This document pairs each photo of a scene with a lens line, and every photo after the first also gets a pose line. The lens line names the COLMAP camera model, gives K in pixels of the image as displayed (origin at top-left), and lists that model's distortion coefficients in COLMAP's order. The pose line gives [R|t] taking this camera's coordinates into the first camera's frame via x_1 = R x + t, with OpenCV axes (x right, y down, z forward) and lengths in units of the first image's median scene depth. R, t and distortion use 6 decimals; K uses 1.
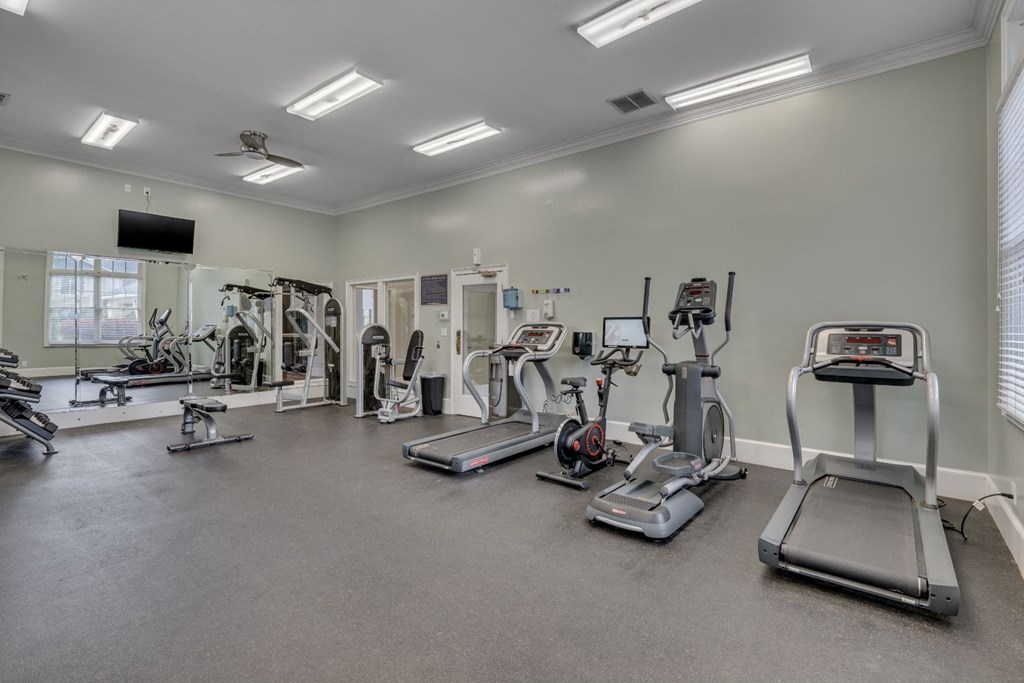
lens RADIAL K [[477.8, 0, 516.3], [0, 477.8, 328.3], [0, 0, 1]] dist [-0.000688, -0.000362]
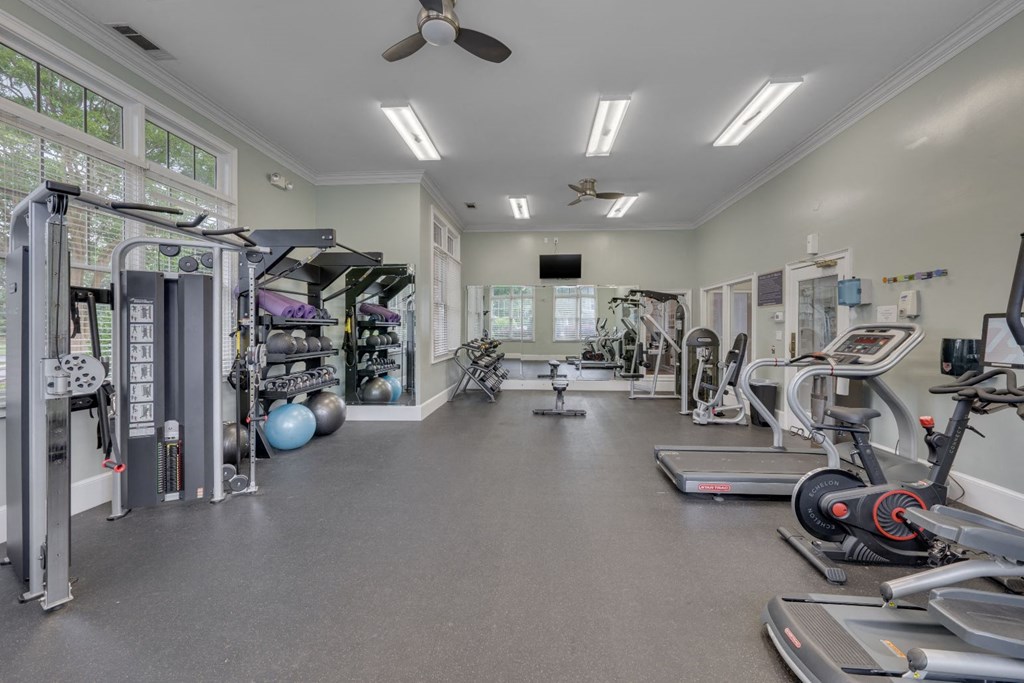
lens RADIAL K [[393.5, 0, 513.4], [0, 393.5, 333.1], [0, 0, 1]] dist [-0.001087, -0.000135]
pose [[0.559331, 0.008024, -0.828905, 0.206732], [-0.002867, 0.999966, 0.007746, -0.001108], [0.828939, -0.001956, 0.559335, 0.210561]]
